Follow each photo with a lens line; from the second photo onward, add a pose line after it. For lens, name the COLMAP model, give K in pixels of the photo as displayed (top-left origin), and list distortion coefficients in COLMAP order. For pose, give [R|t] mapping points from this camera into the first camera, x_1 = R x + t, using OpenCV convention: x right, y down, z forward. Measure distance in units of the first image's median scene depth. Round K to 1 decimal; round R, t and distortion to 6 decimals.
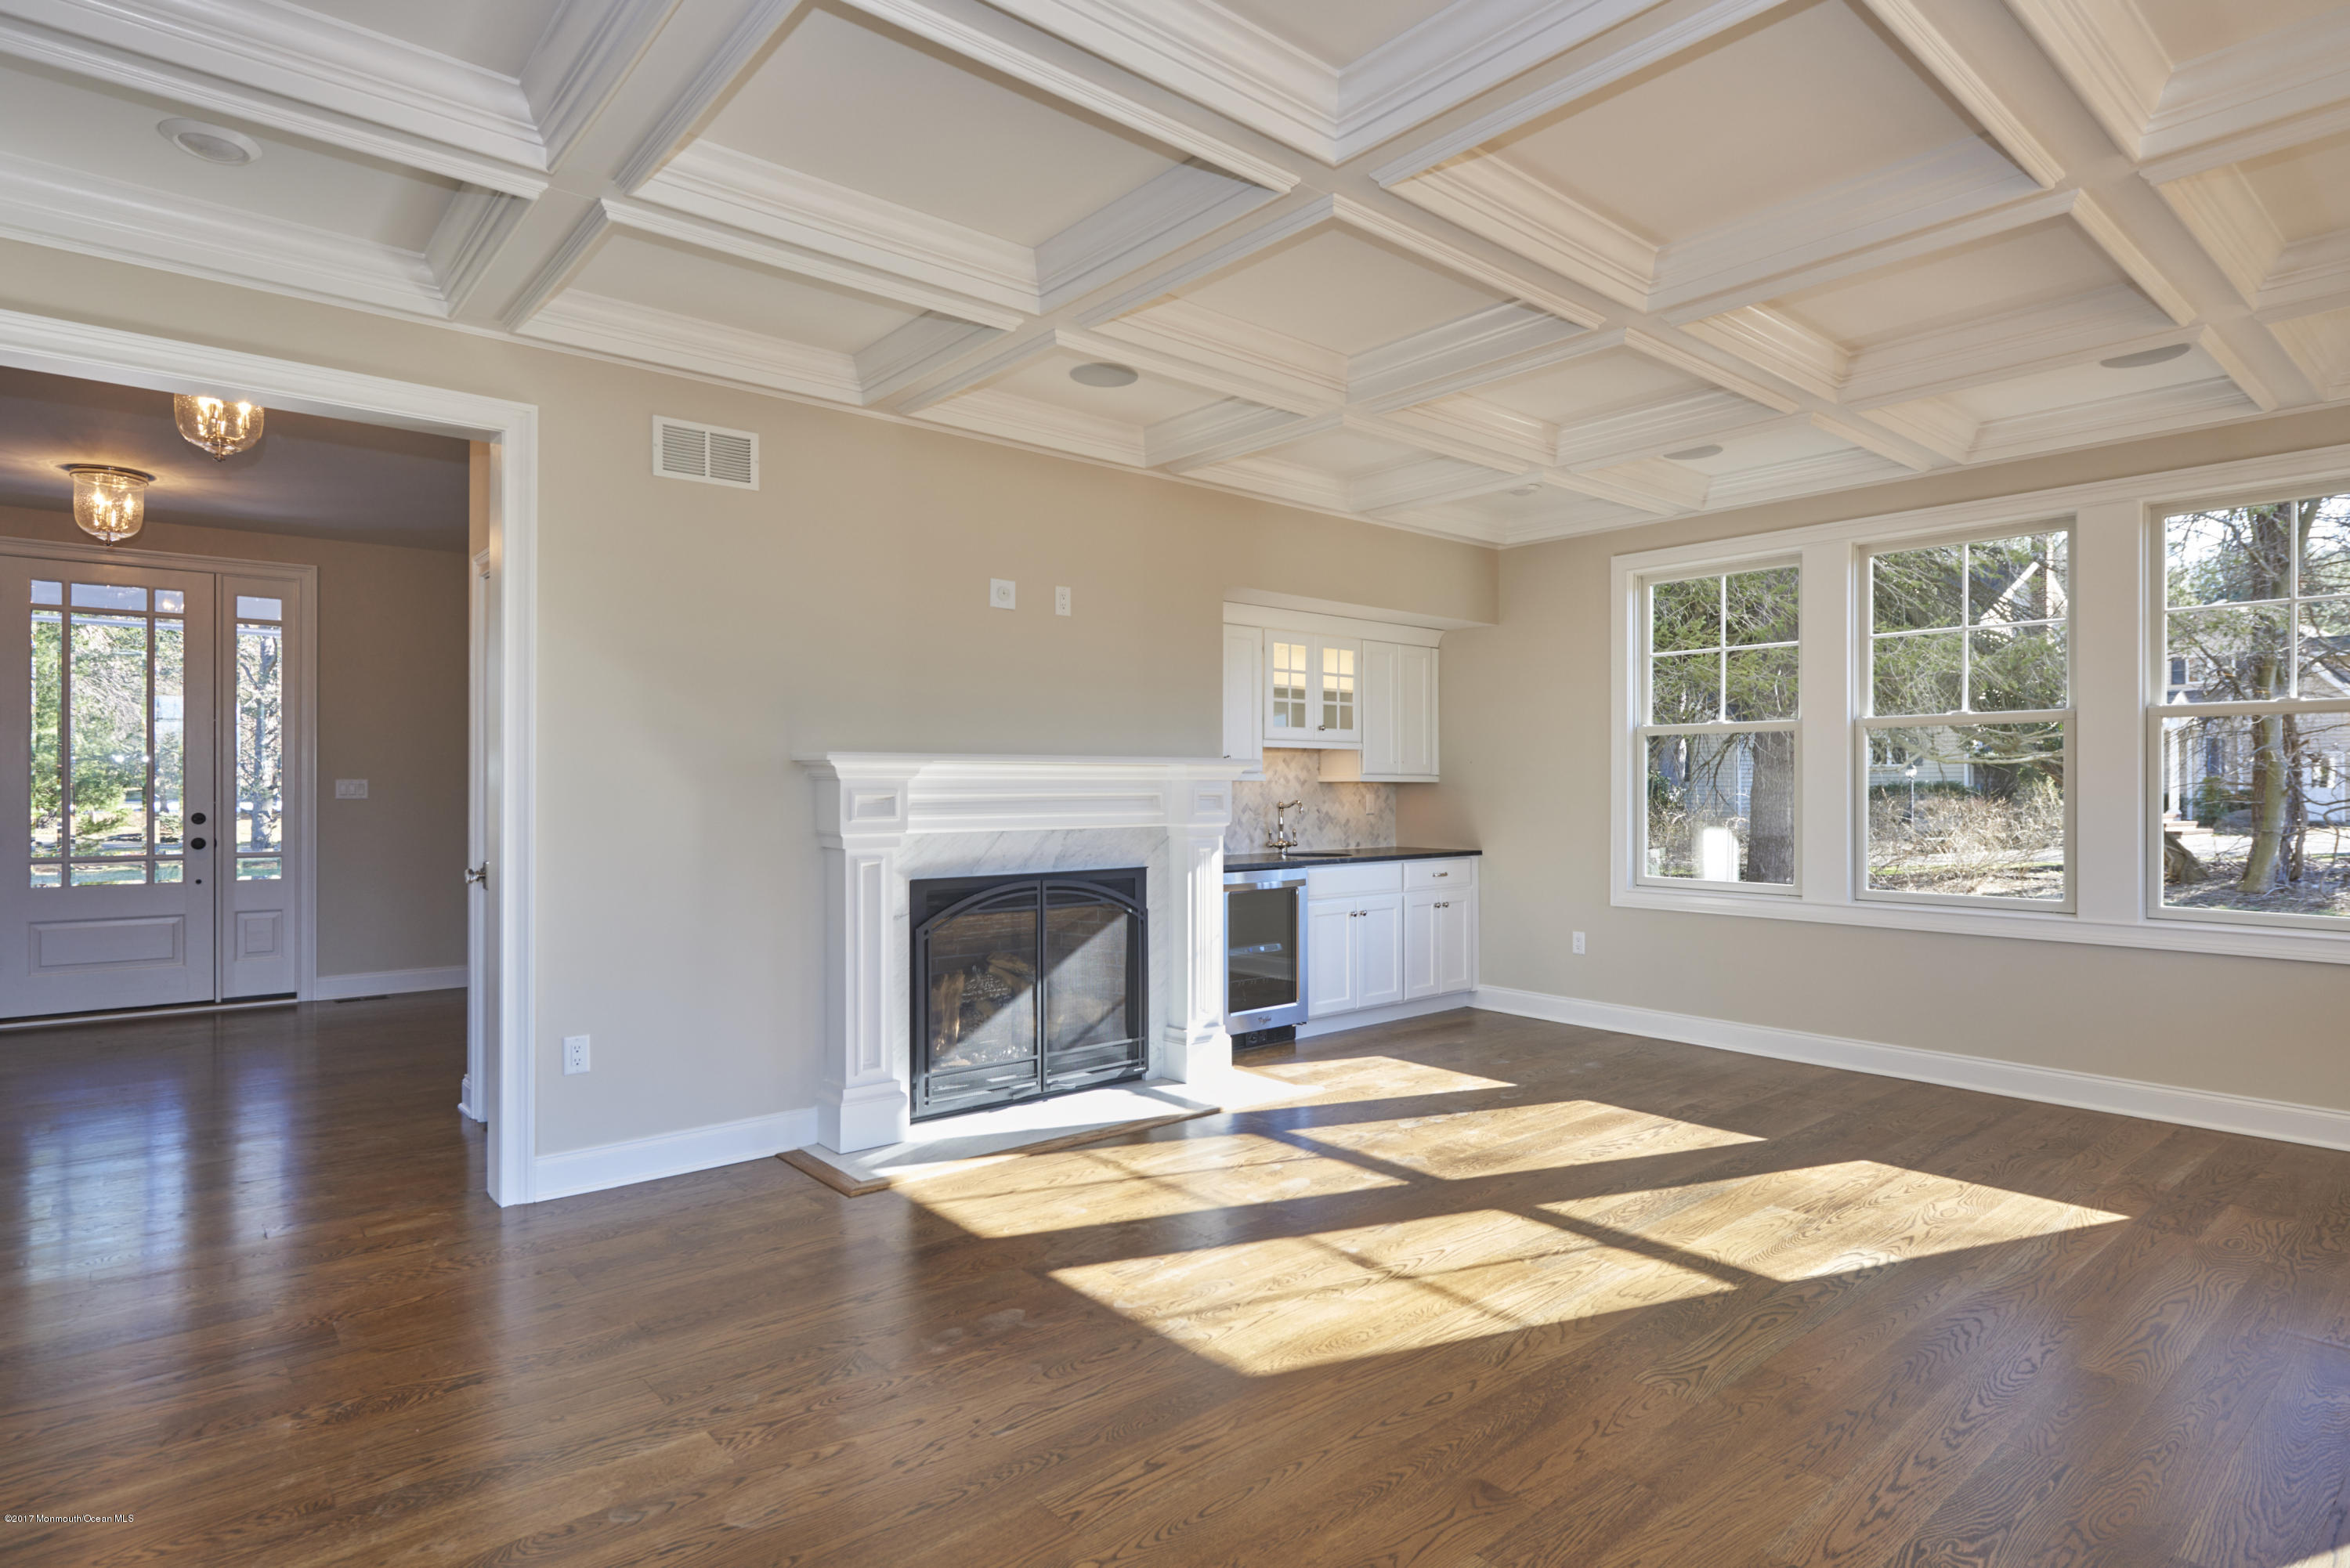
lens RADIAL K [[1260.1, 0, 1175.0], [0, 1260.1, 784.0], [0, 0, 1]] dist [-0.000381, -0.000056]
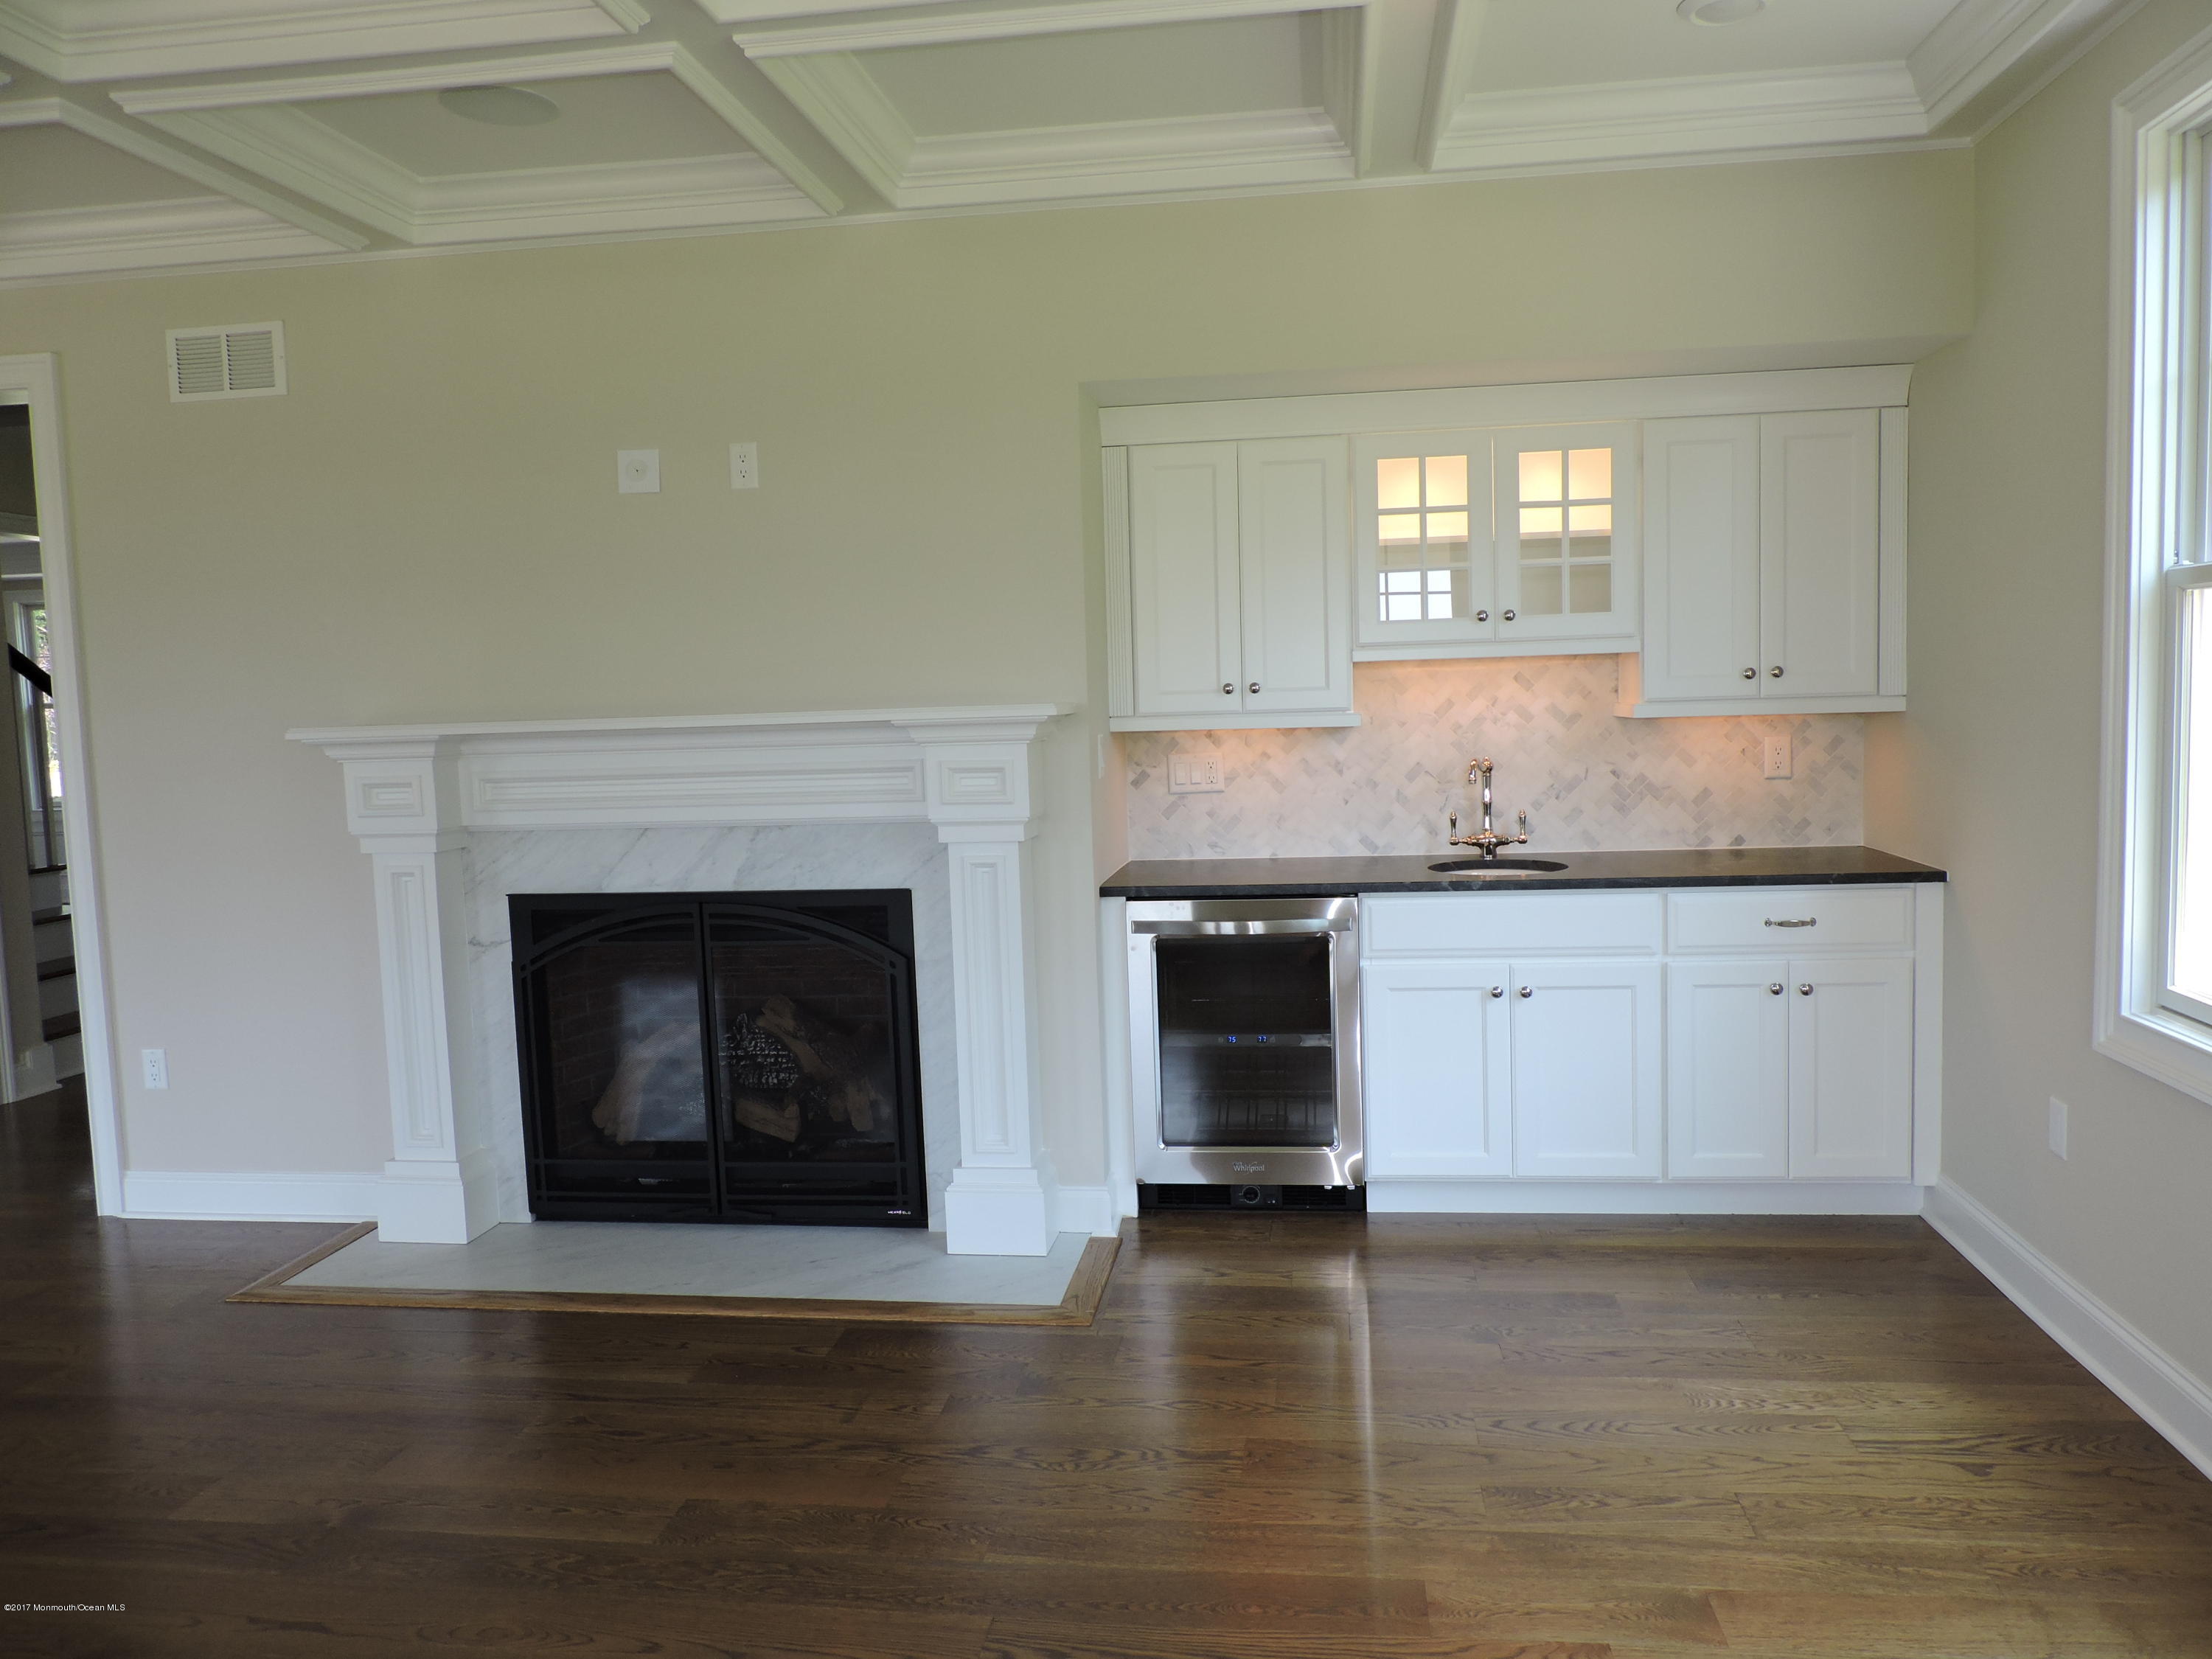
lens RADIAL K [[1592.2, 0, 1106.0], [0, 1592.2, 829.5], [0, 0, 1]] dist [-0.011385, 0.000764]
pose [[0.666666, 0.042046, -0.744169, 0.510608], [0.035806, 0.995448, 0.088320, -0.022485], [0.744496, -0.085526, 0.662126, 0.479098]]
